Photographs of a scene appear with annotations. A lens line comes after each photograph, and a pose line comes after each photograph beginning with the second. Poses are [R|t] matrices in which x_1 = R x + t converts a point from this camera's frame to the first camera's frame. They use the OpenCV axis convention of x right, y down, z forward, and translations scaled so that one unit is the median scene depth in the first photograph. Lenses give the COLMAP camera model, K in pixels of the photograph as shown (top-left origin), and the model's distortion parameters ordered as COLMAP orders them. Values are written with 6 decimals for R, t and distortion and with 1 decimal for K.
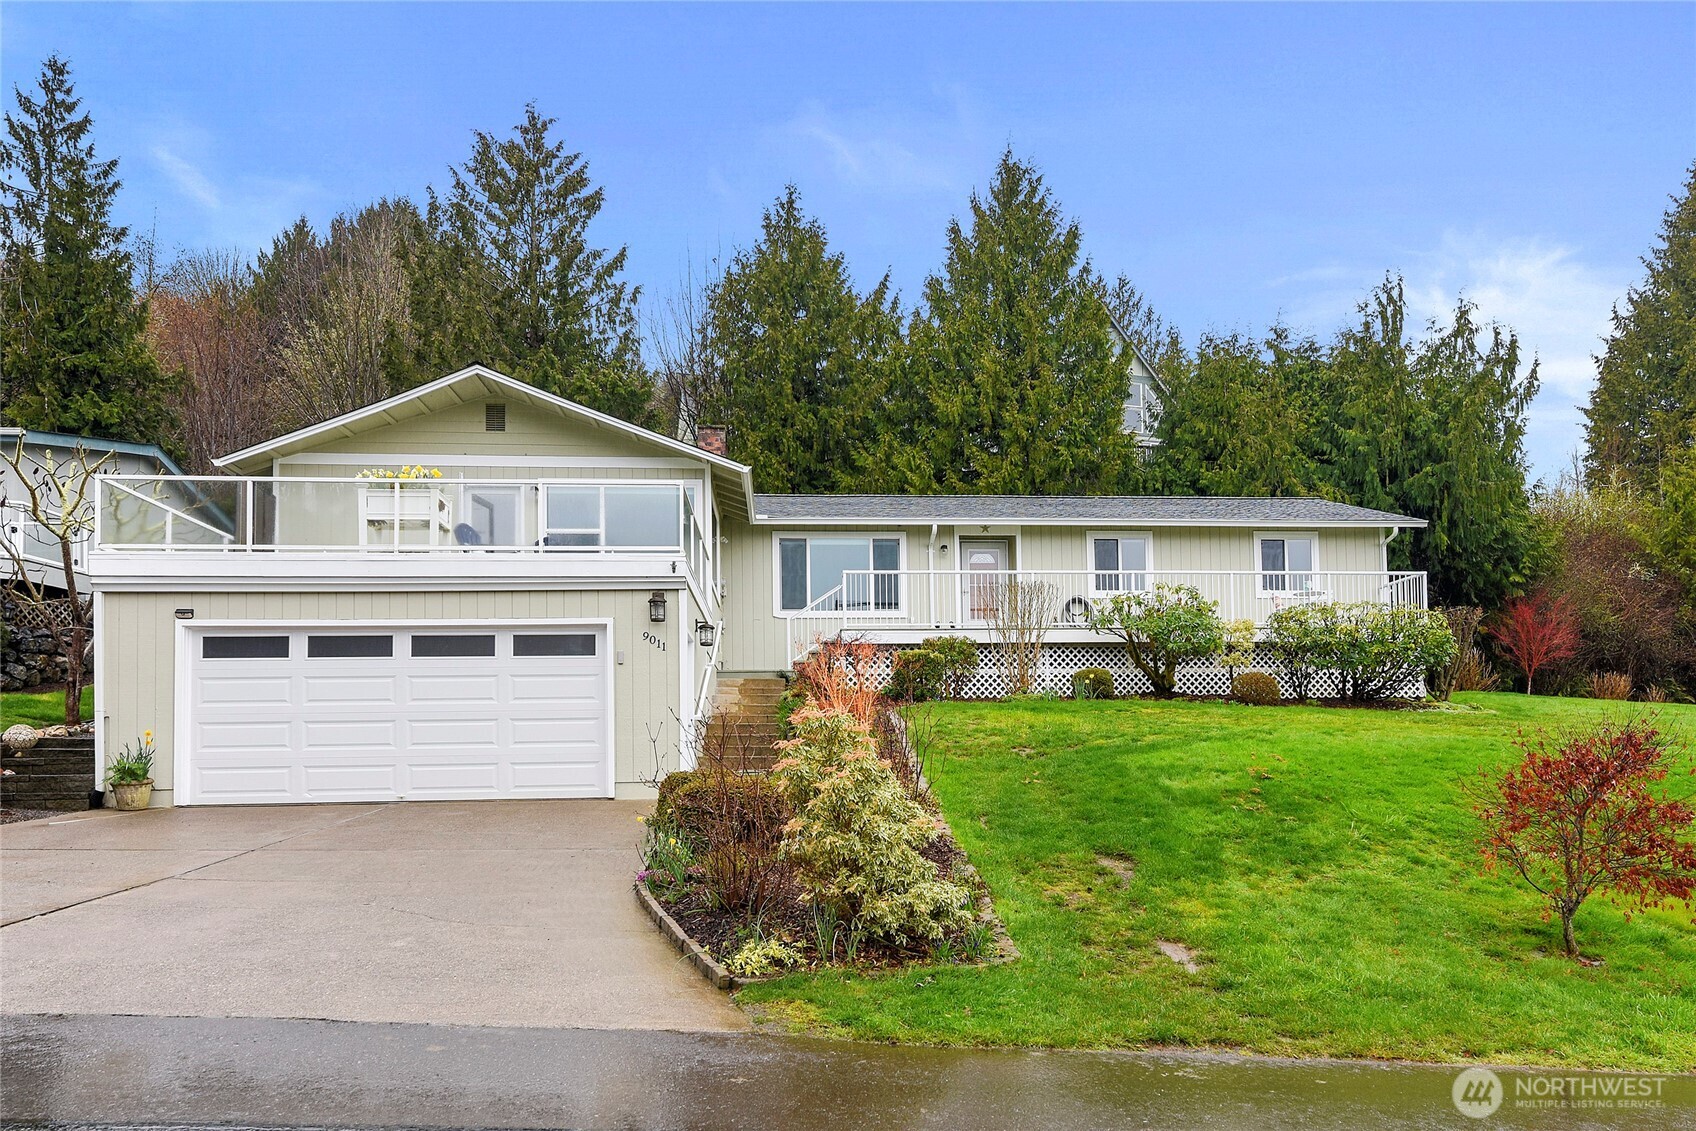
lens RADIAL K [[824.4, 0, 848.0], [0, 824.4, 565.5], [0, 0, 1]] dist [-0.000449, -0.001222]
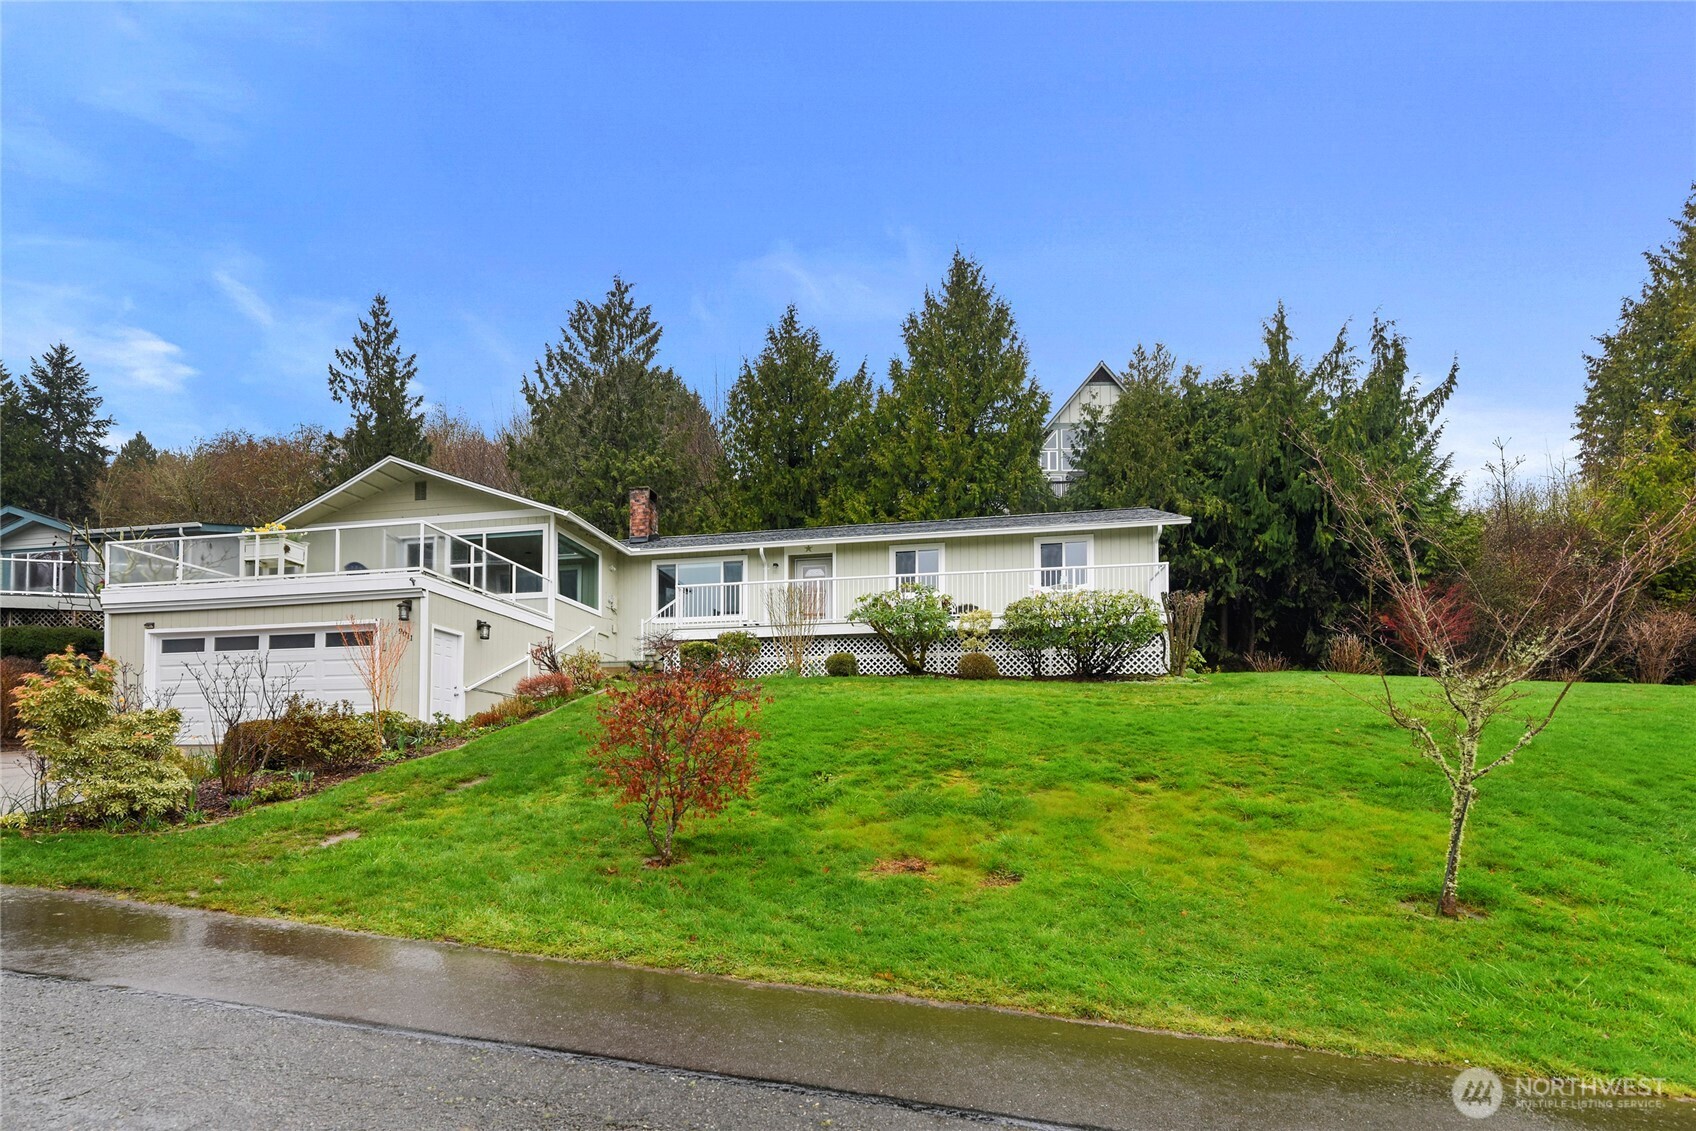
lens RADIAL K [[626.9, 0, 847.9], [0, 626.9, 601.7], [0, 0, 1]] dist [-0.010242, 0.000077]
pose [[0.974201, -0.042952, -0.221558, 0.435779], [0.043811, 0.999039, -0.001037, 0.040600], [0.221389, -0.008696, 0.975147, 0.071611]]
